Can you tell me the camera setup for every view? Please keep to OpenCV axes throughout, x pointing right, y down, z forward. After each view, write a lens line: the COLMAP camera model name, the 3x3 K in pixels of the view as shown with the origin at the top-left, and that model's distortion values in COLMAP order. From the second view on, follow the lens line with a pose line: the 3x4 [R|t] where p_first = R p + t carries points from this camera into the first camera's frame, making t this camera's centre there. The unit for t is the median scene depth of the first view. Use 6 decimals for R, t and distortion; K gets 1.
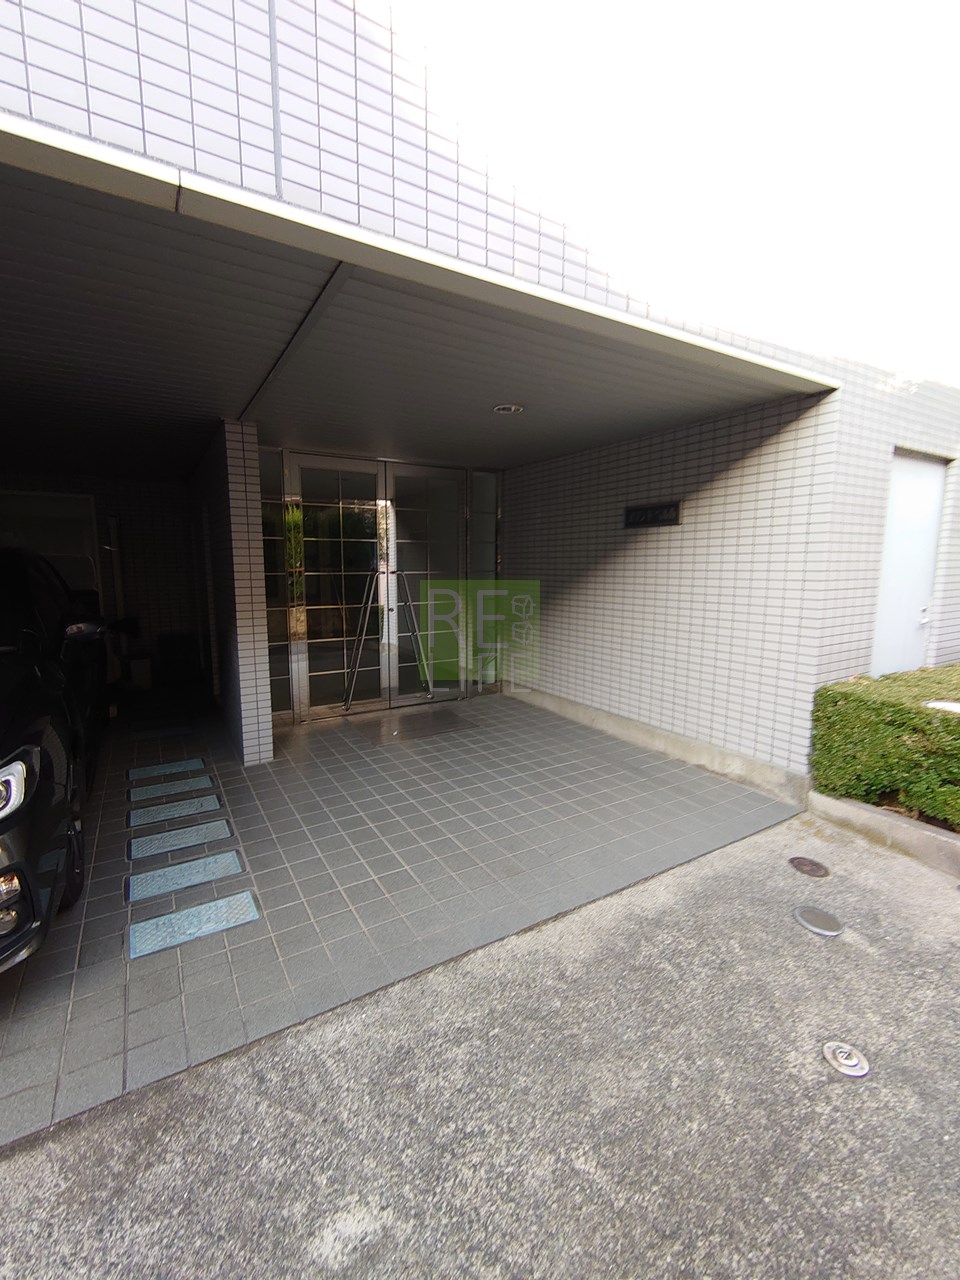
lens RADIAL K [[549.1, 0, 475.2], [0, 549.1, 638.8], [0, 0, 1]] dist [0.001633, 0.000066]
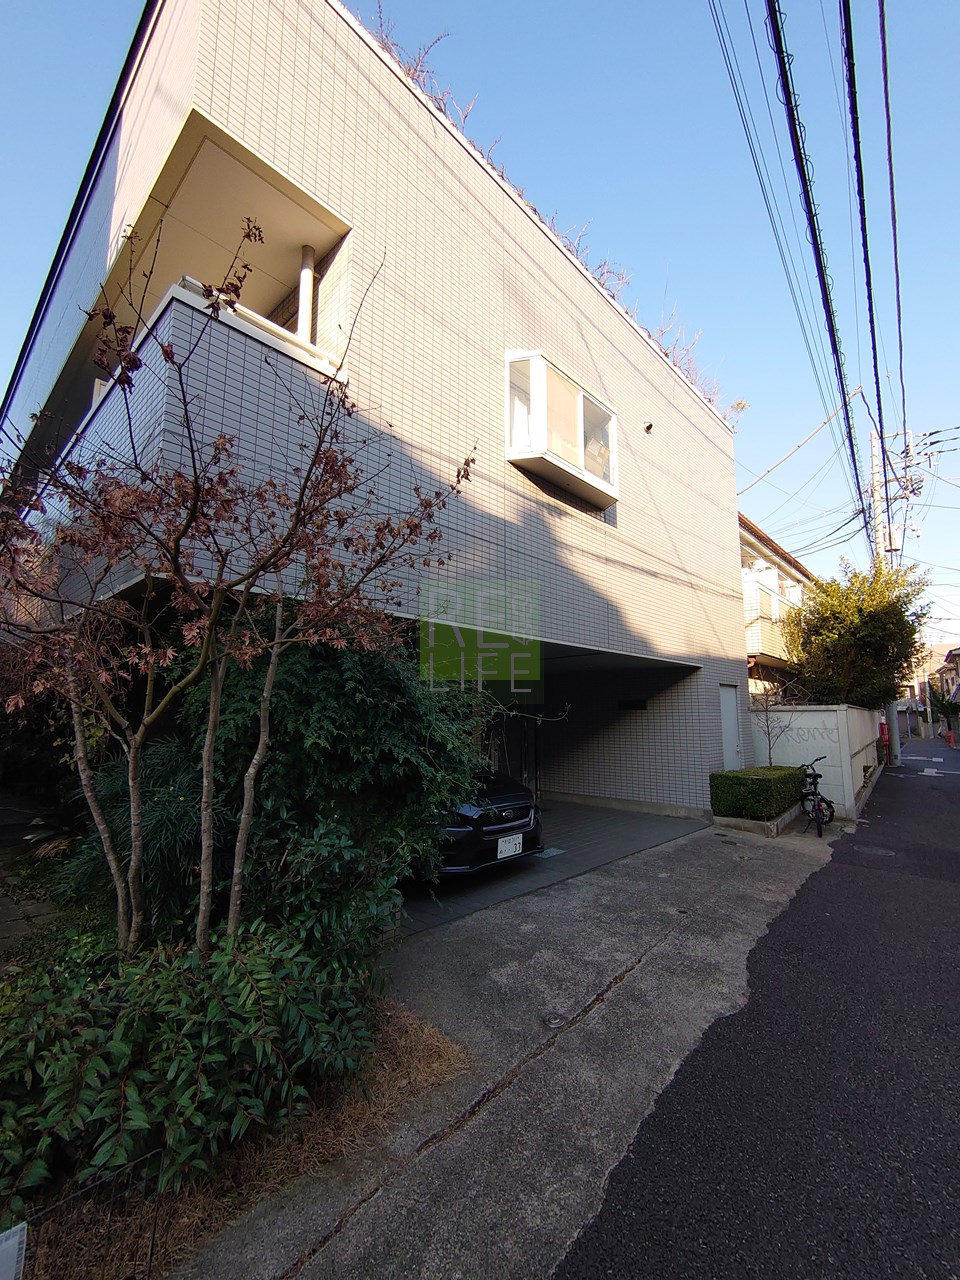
lens RADIAL K [[549.1, 0, 481.7], [0, 549.1, 633.3], [0, 0, 1]] dist [0.001633, 0.000066]
pose [[0.960754, 0.048462, 0.273134, -1.069362], [0.030937, 0.959760, -0.279111, 0.128754], [-0.275670, 0.276607, 0.920595, -1.185630]]
